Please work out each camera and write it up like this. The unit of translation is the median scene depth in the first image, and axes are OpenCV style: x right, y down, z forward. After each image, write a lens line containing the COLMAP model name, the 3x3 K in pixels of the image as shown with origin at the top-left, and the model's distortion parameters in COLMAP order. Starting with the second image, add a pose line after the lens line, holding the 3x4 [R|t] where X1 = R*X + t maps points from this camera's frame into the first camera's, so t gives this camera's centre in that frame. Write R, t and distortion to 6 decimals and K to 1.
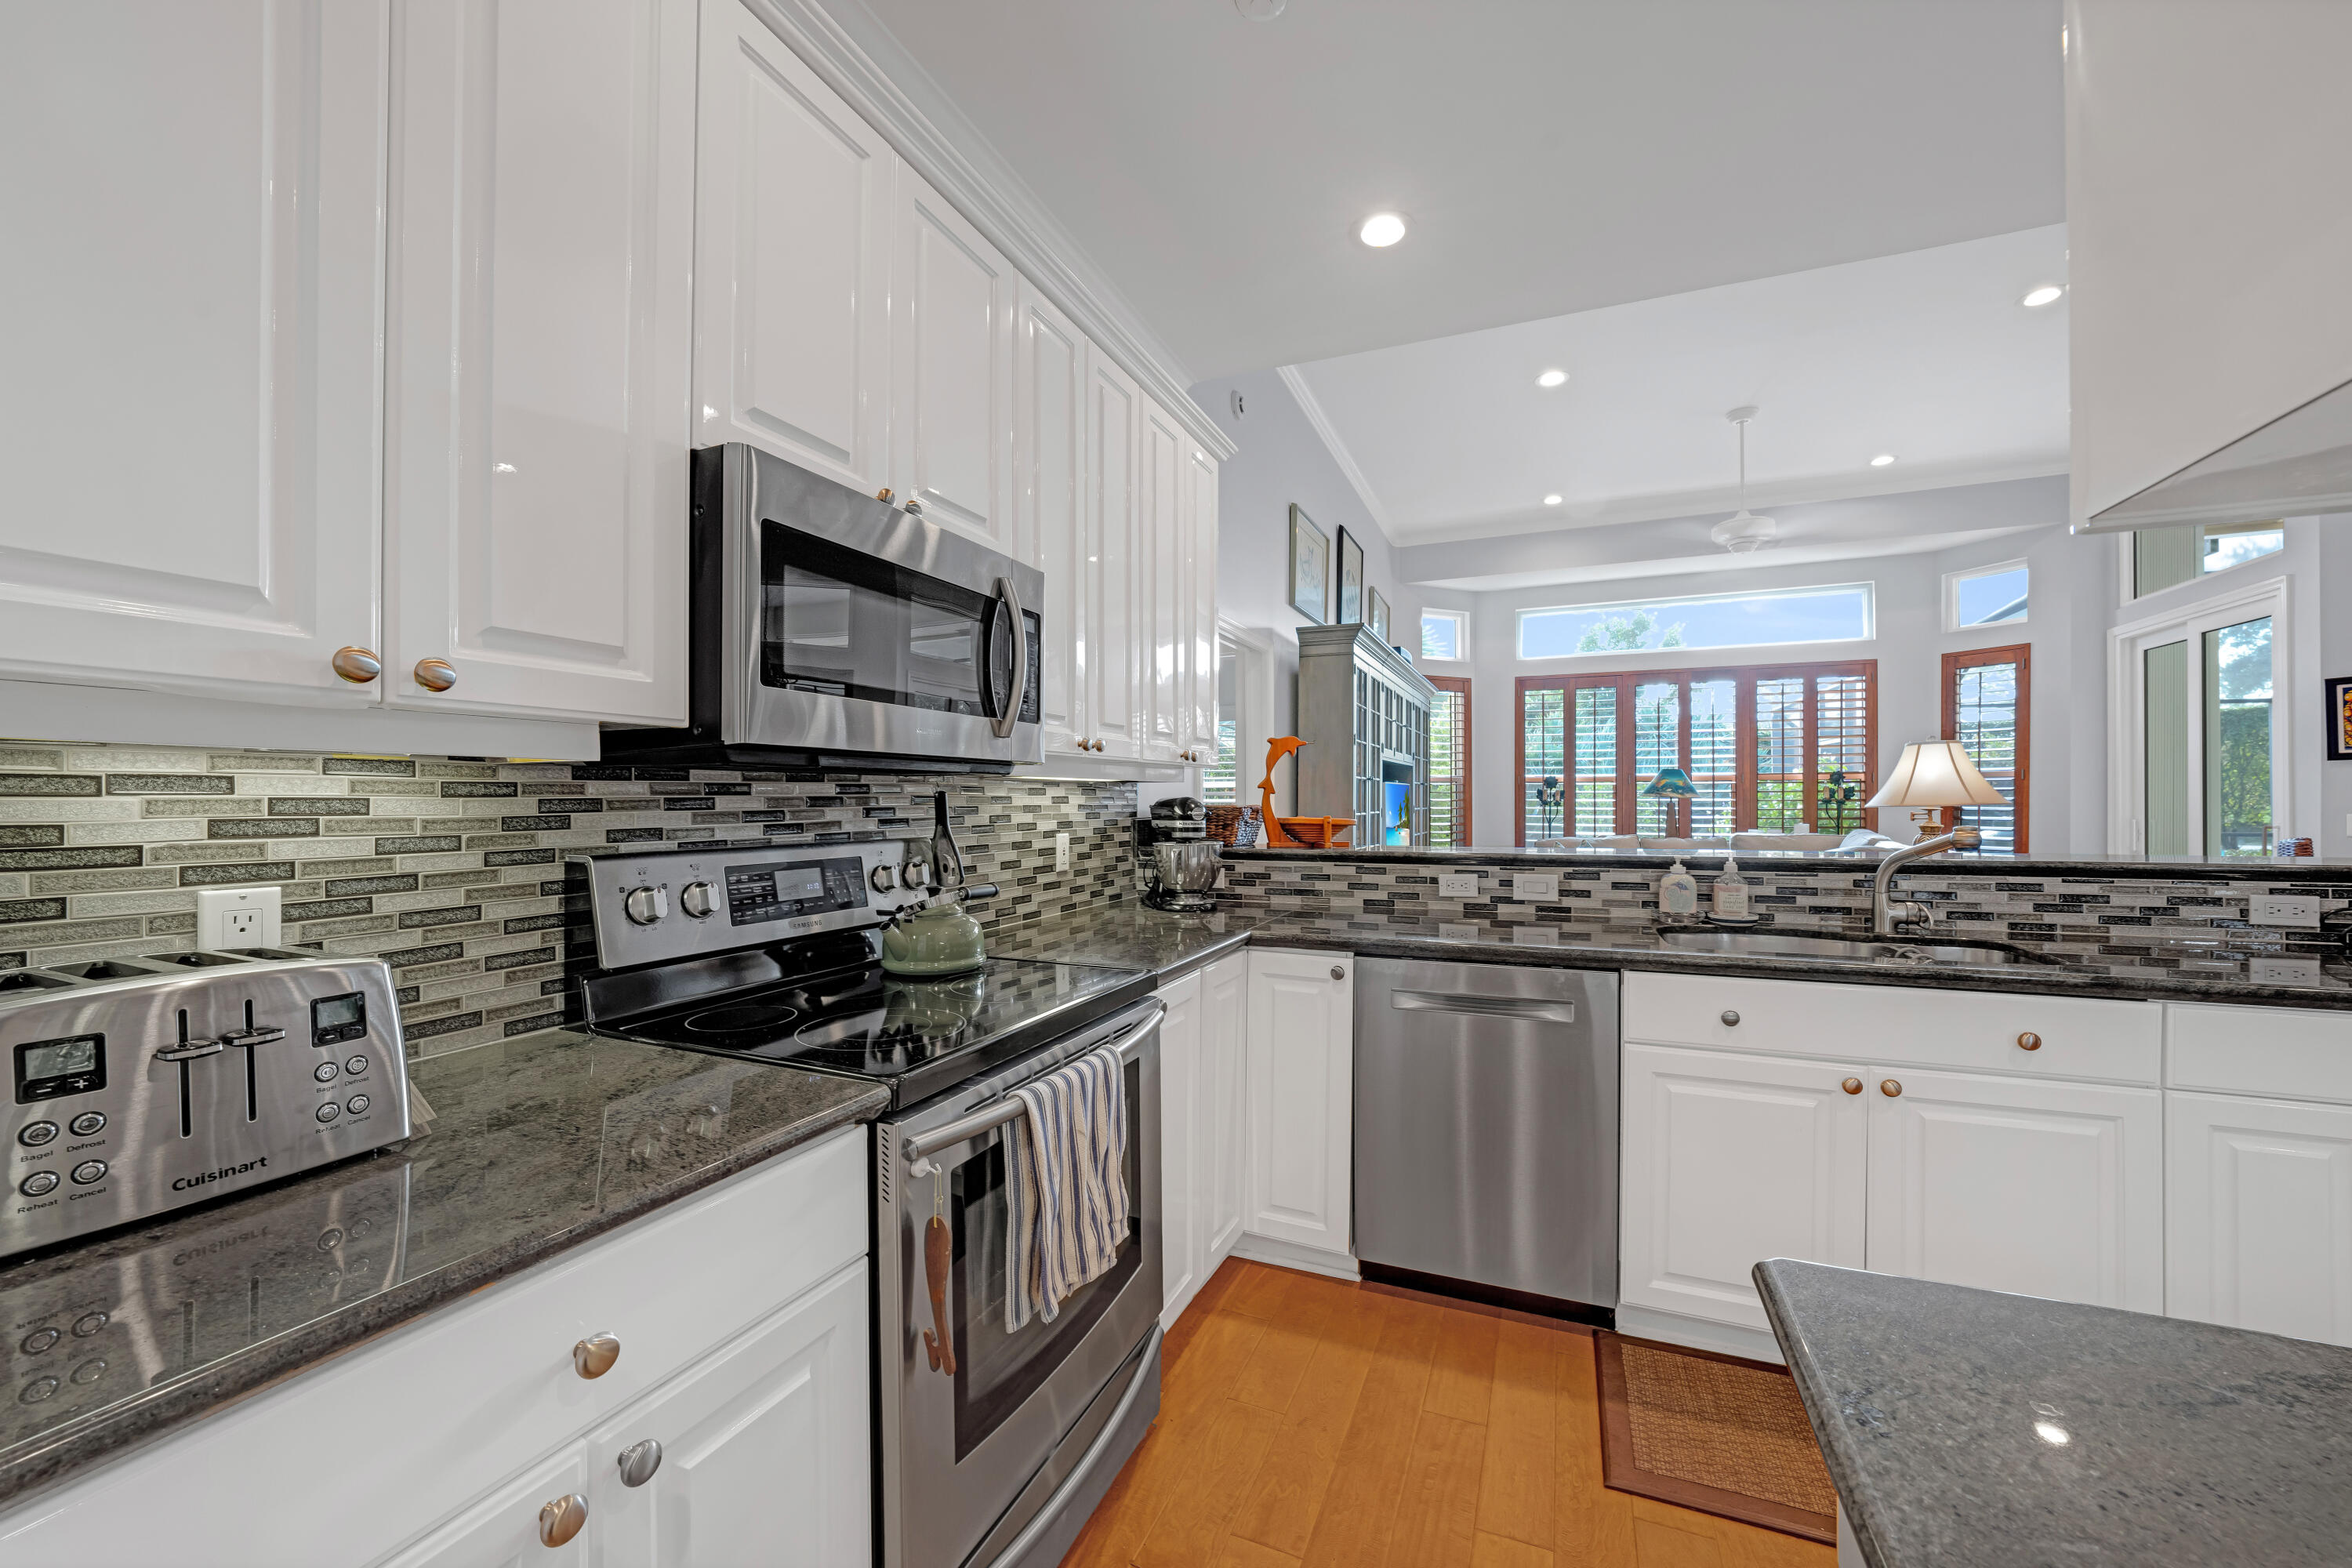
lens RADIAL K [[882.2, 0, 1176.8], [0, 882.2, 800.5], [0, 0, 1]] dist [-0.006245, 0.000391]
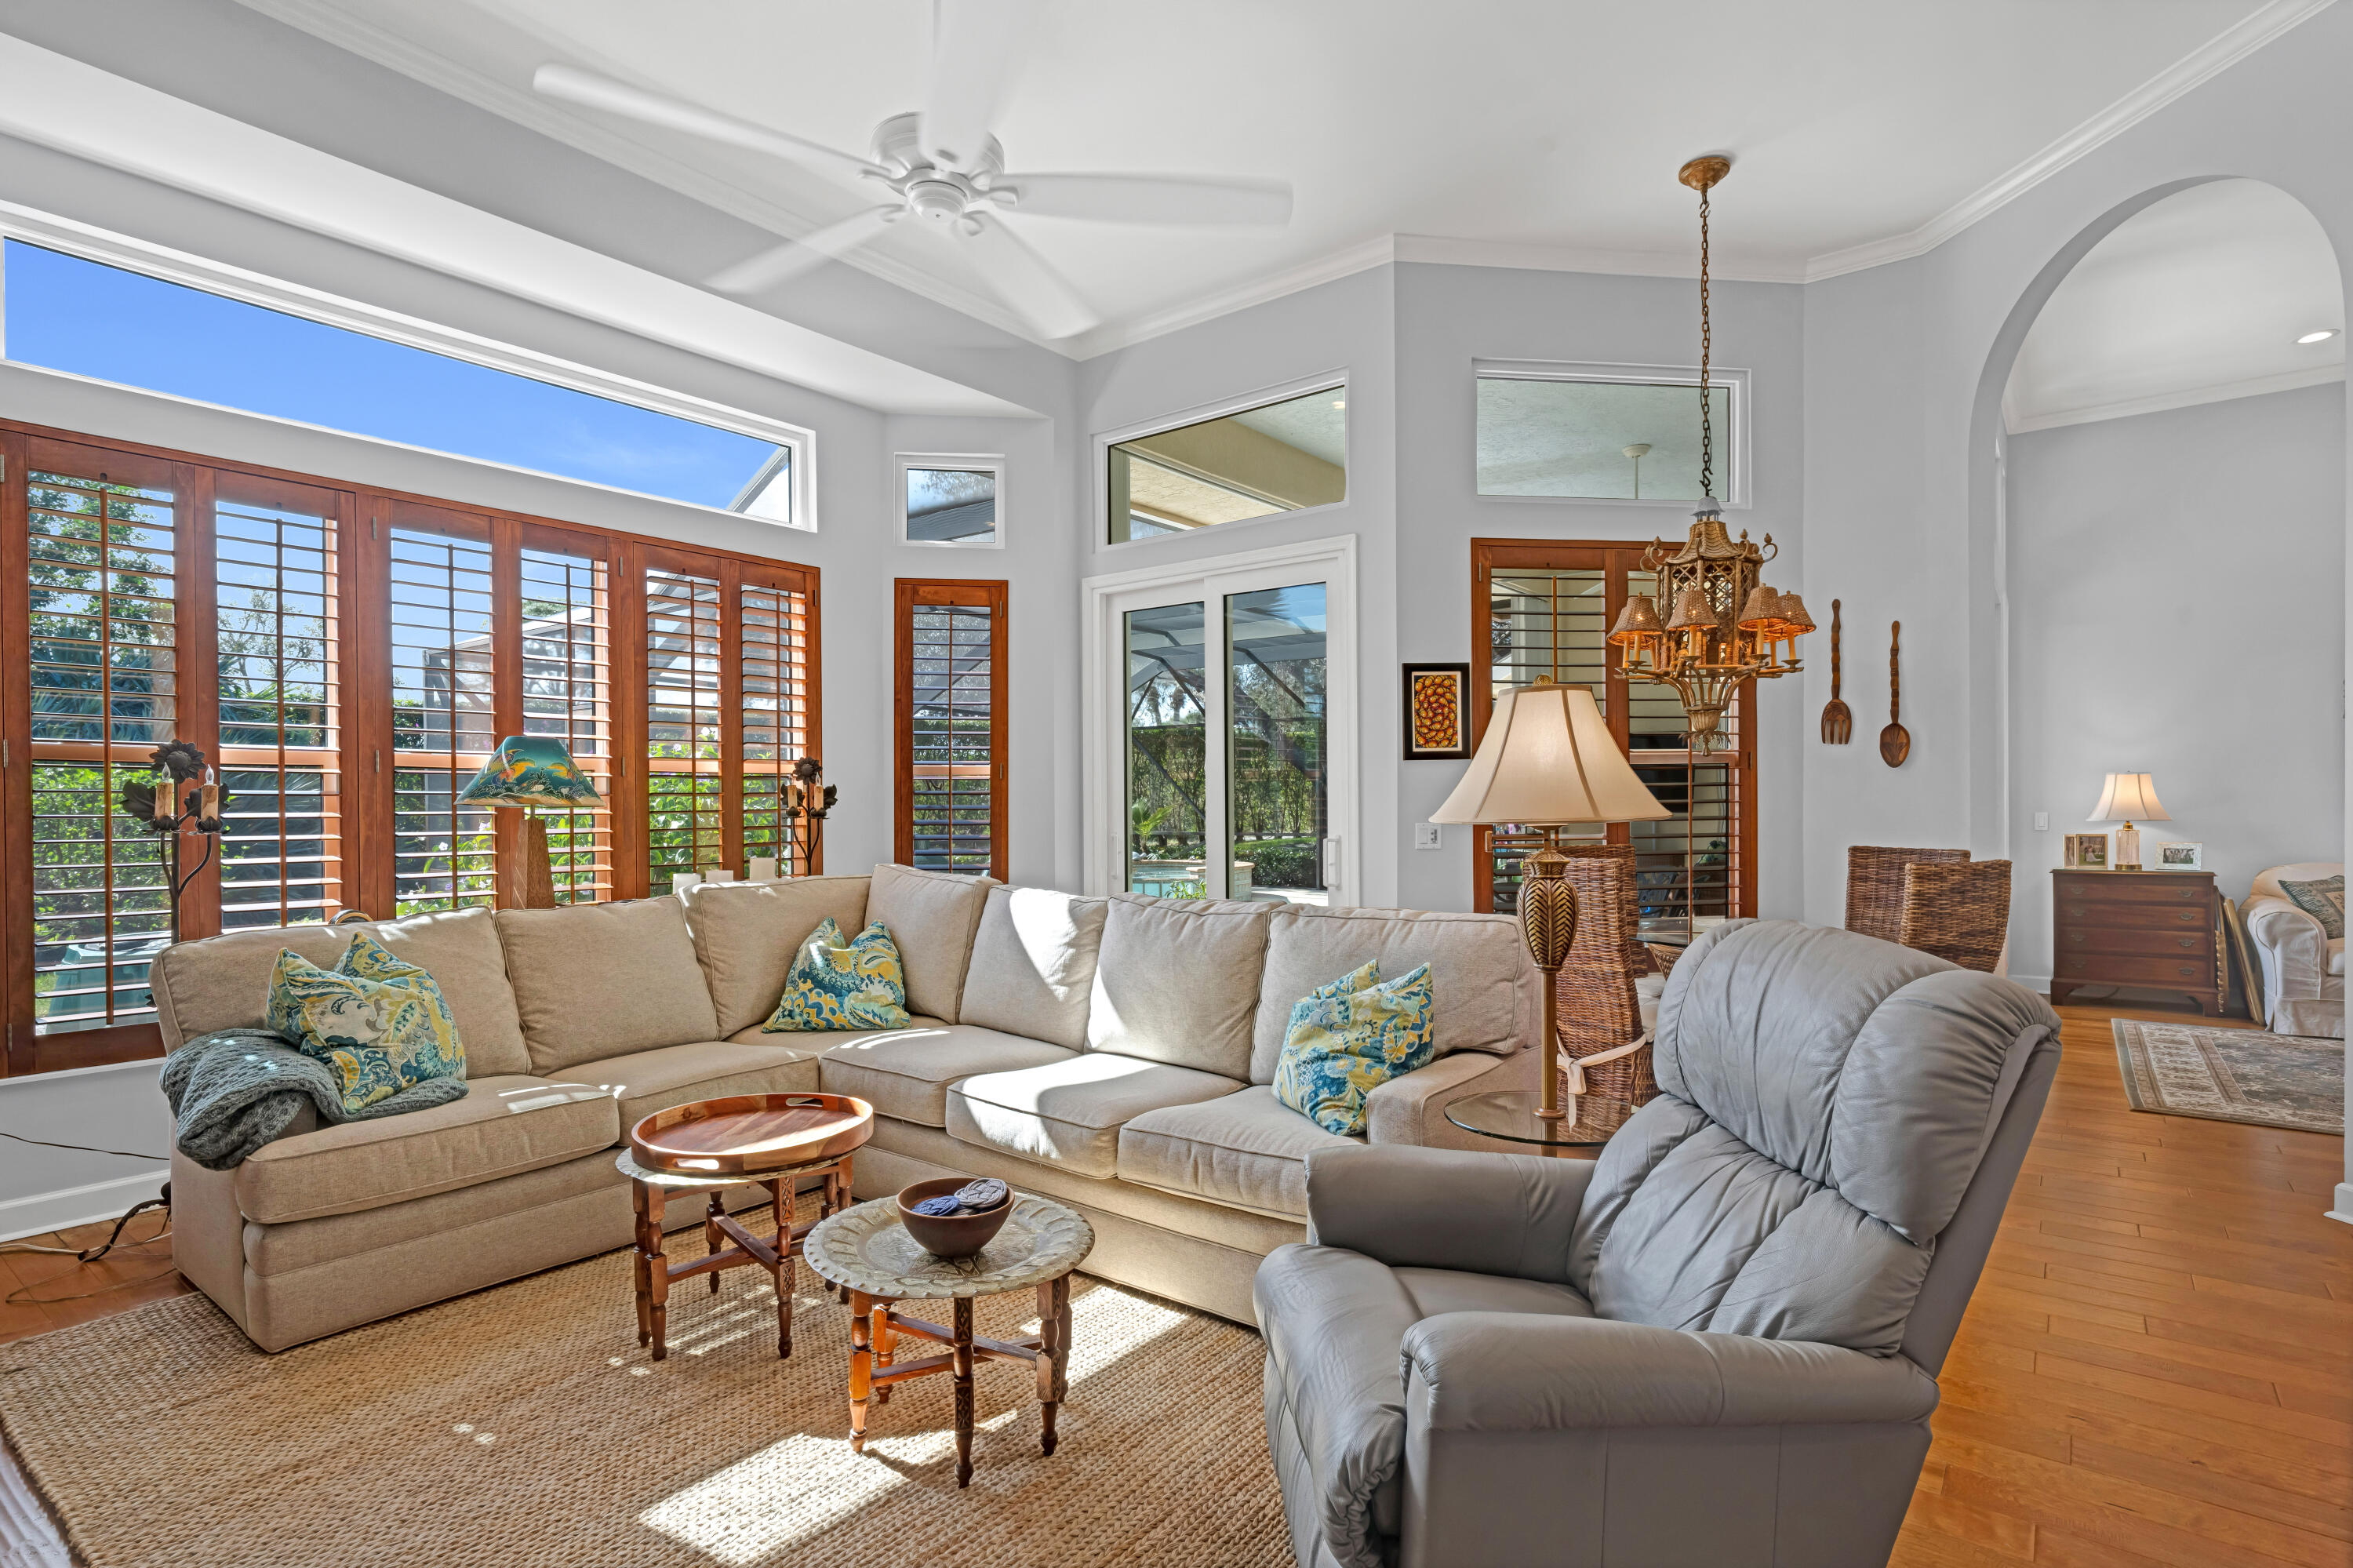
lens RADIAL K [[1198.0, 0, 1184.7], [0, 1198.0, 804.7], [0, 0, 1]] dist [0.010944, 0.000559]
pose [[0.249934, 0.001771, 0.968261, 0.254764], [0.008613, 0.999955, -0.004053, -0.000076], [-0.968224, 0.009353, 0.249908, 1.585710]]
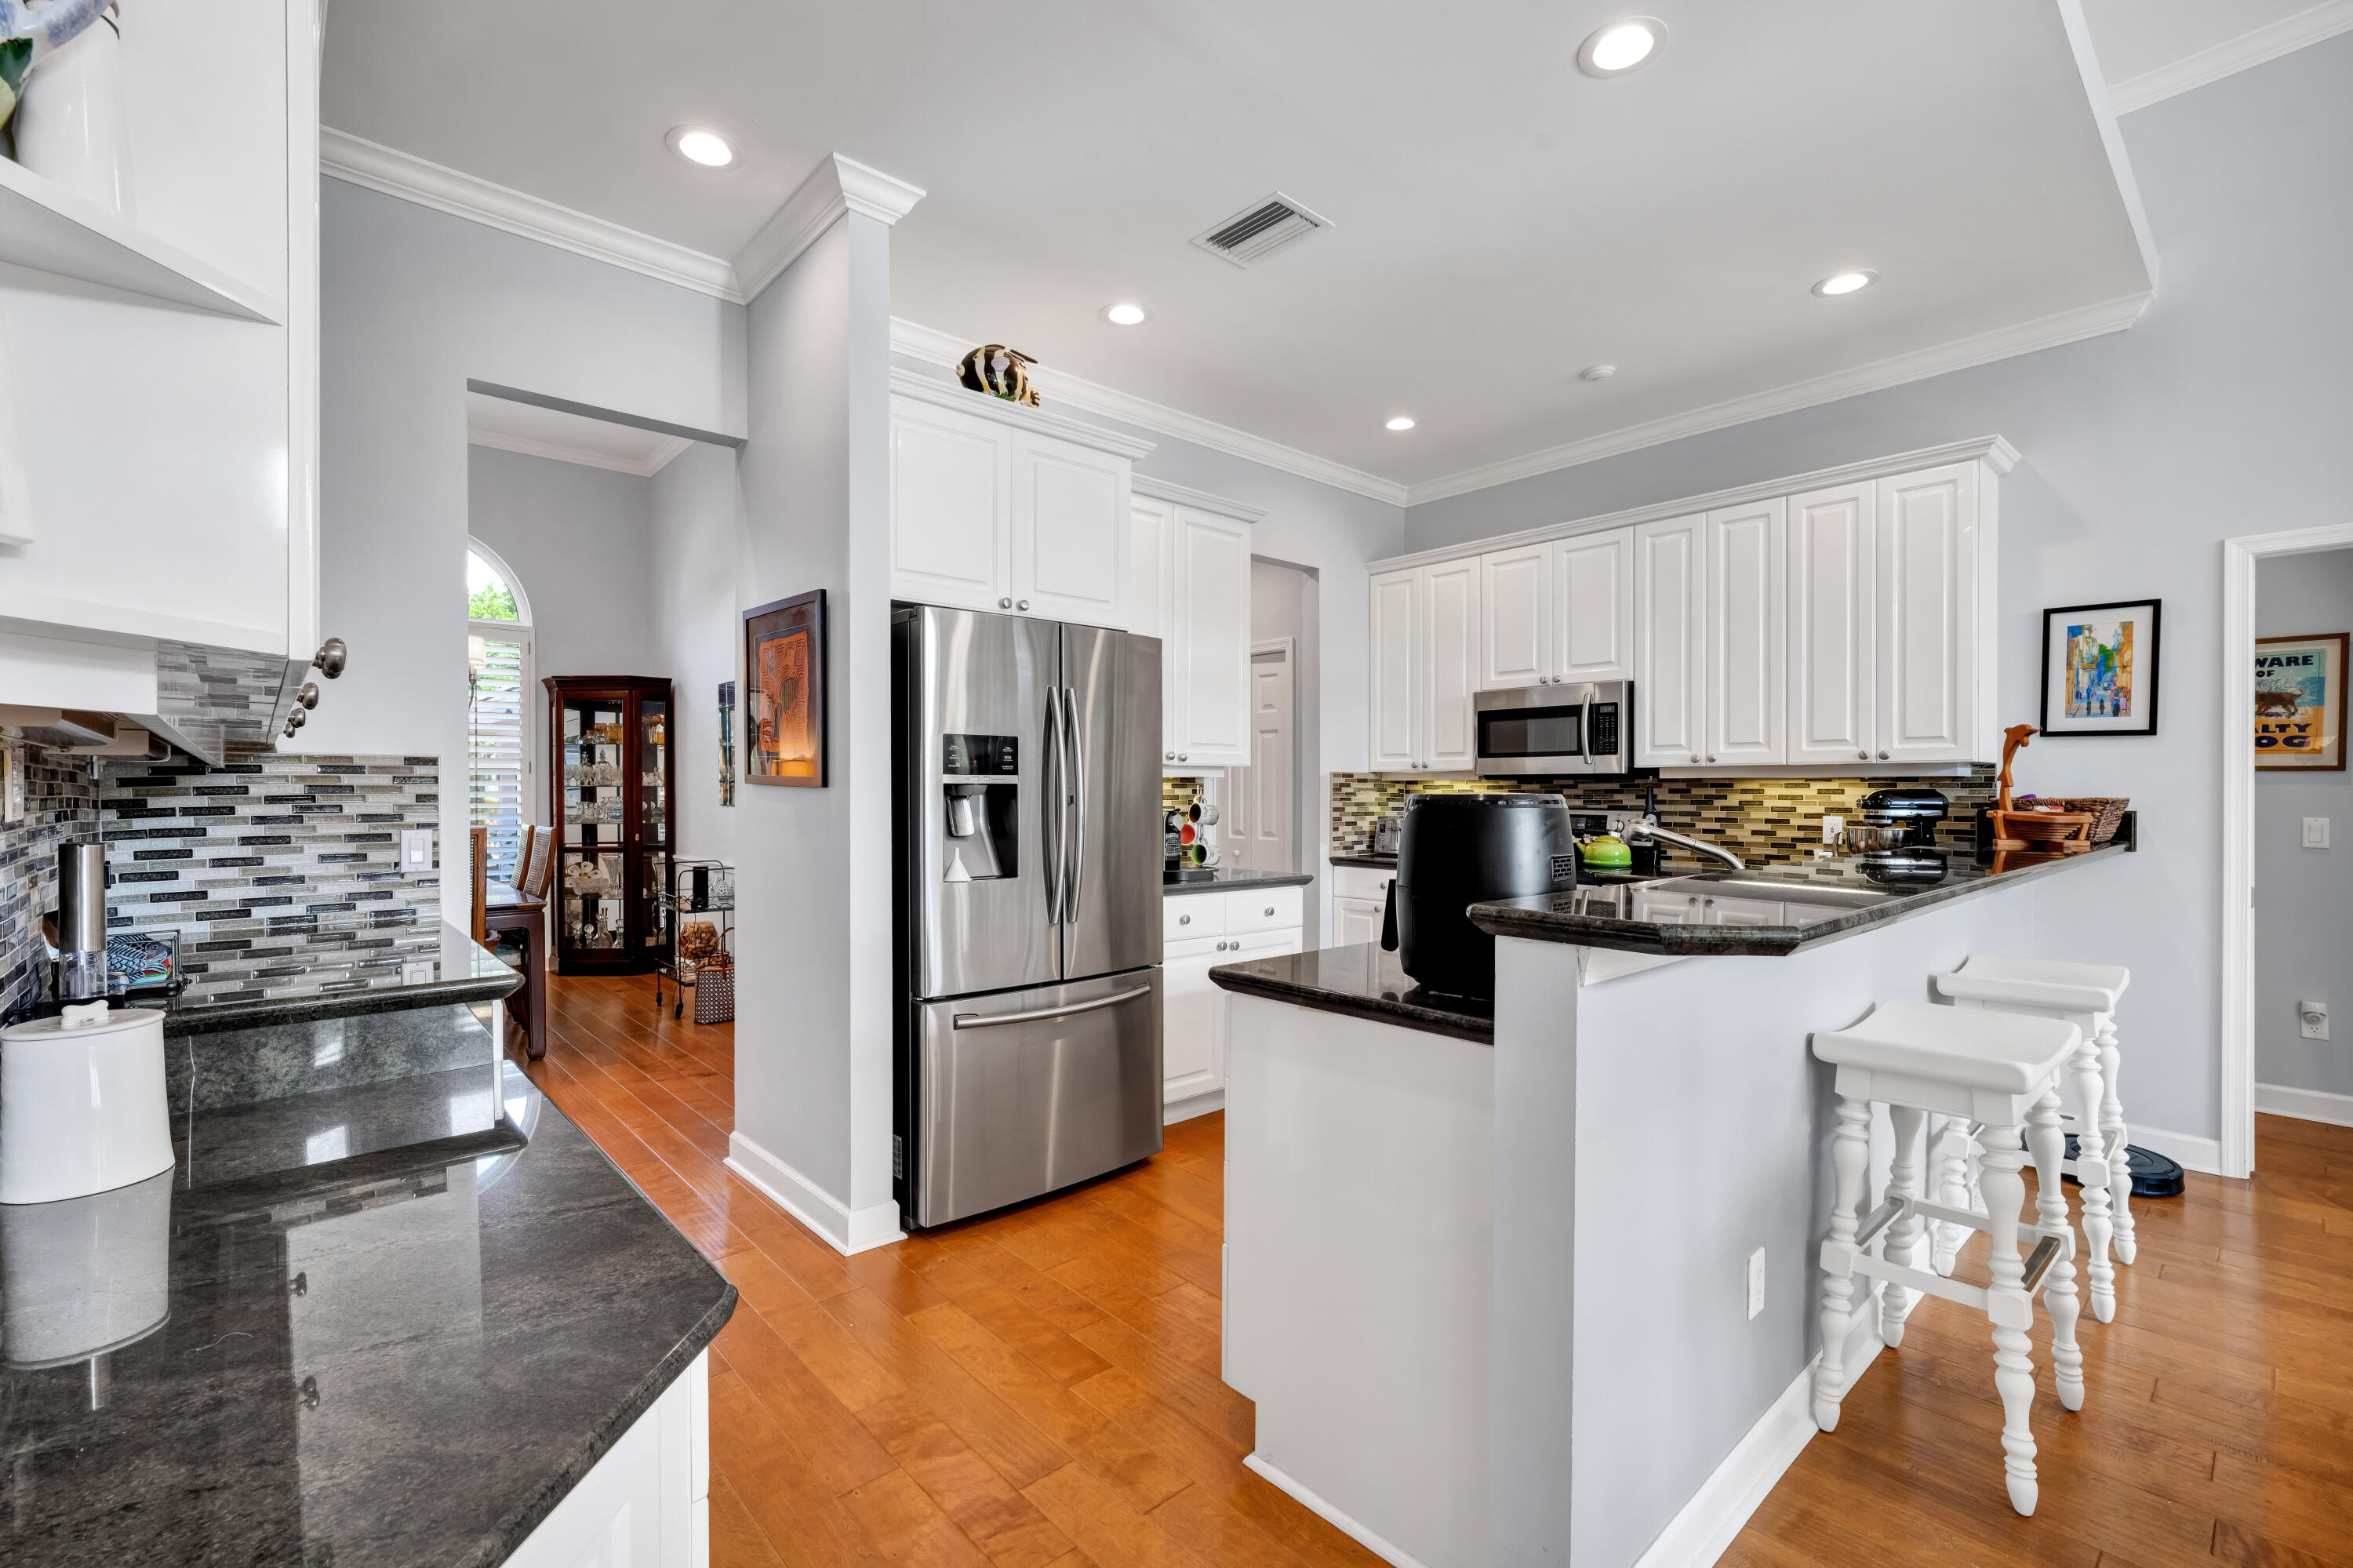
lens RADIAL K [[1005.9, 0, 1192.6], [0, 1005.9, 796.8], [0, 0, 1]] dist [0.004580, 0.000353]
pose [[-0.418624, 0.010550, -0.908098, 1.790658], [-0.000245, 0.999931, 0.011730, -0.011022], [0.908159, 0.005133, -0.418593, 0.805466]]
